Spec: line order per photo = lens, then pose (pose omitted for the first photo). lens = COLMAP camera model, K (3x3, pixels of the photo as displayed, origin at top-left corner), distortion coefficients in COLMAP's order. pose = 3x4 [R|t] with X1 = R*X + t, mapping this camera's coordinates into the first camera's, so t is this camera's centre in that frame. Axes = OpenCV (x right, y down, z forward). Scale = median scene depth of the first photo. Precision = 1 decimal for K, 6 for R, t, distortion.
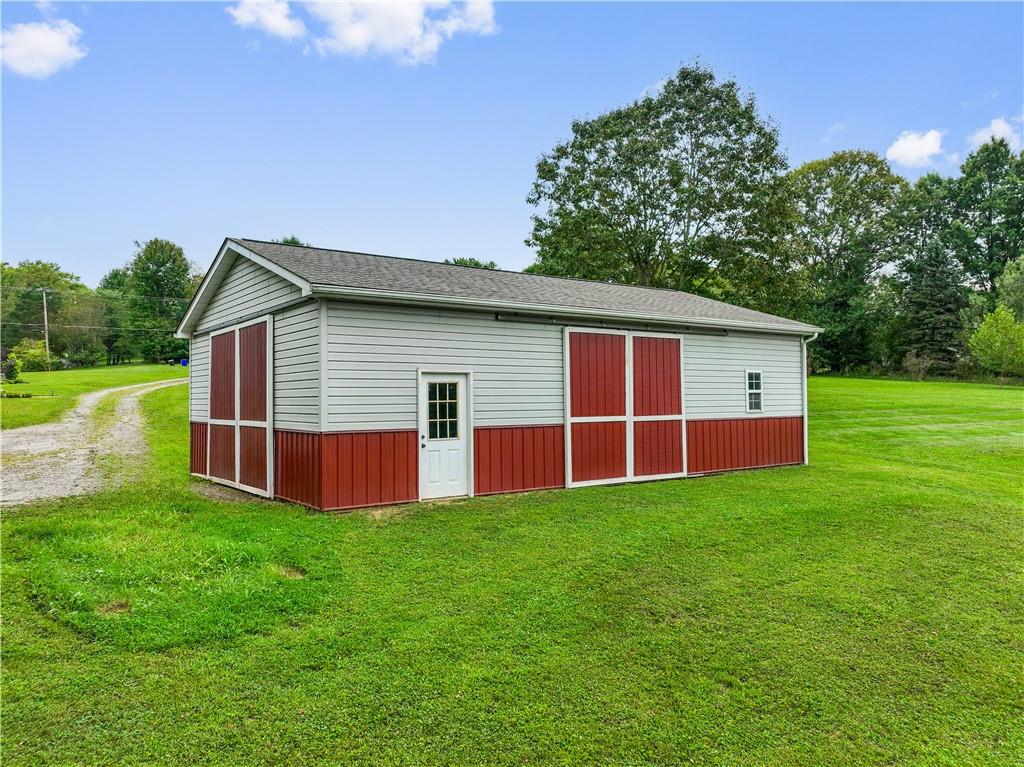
lens RADIAL K [[727.4, 0, 508.9], [0, 727.4, 379.7], [0, 0, 1]] dist [0.021150, 0.001255]
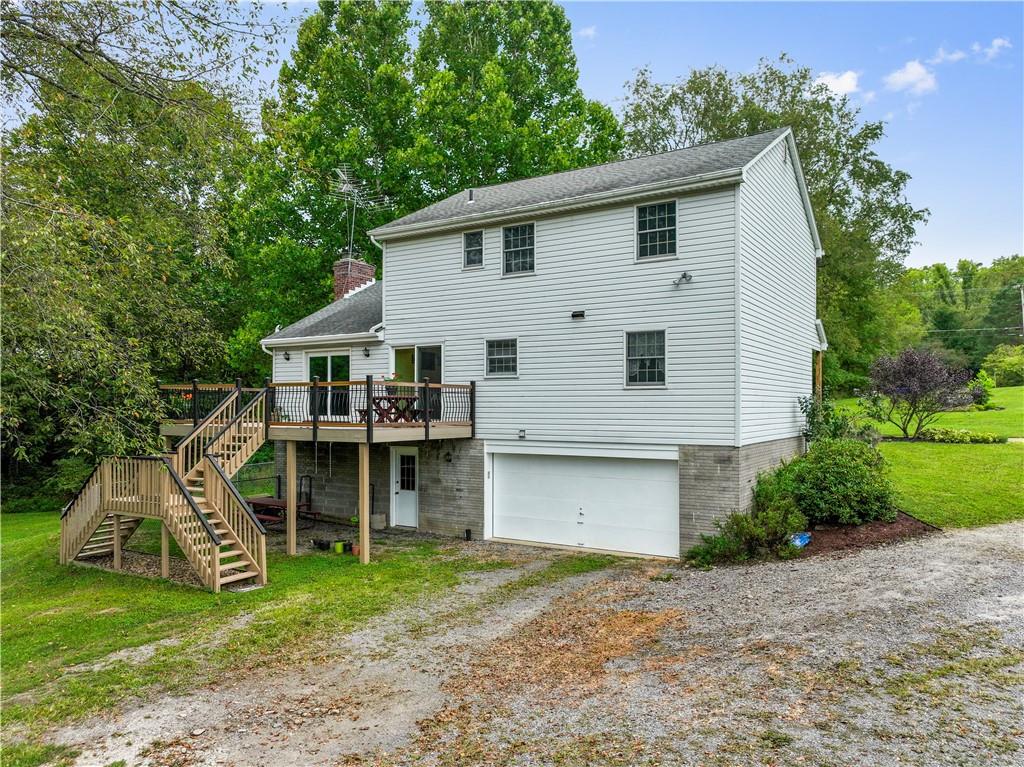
lens RADIAL K [[727.4, 0, 513.9], [0, 727.4, 391.6], [0, 0, 1]] dist [0.021150, 0.001255]
pose [[0.389693, -0.008489, -0.920906, -0.489057], [0.019511, 0.999809, -0.000960, -0.067603], [0.920738, -0.017594, 0.389784, 0.764280]]
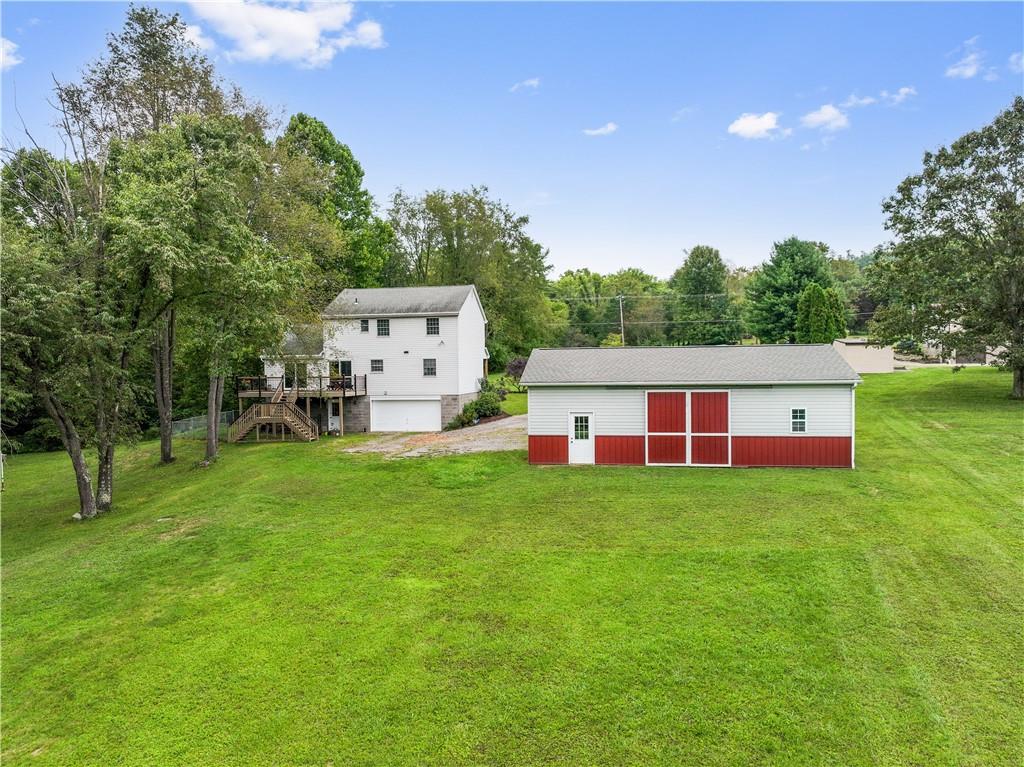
lens RADIAL K [[727.4, 0, 509.7], [0, 727.4, 382.8], [0, 0, 1]] dist [0.021150, 0.001255]
pose [[0.709132, 0.012054, -0.704973, 1.143651], [0.024327, 0.998840, 0.041550, -0.168922], [0.704656, -0.046614, 0.708016, -0.685807]]
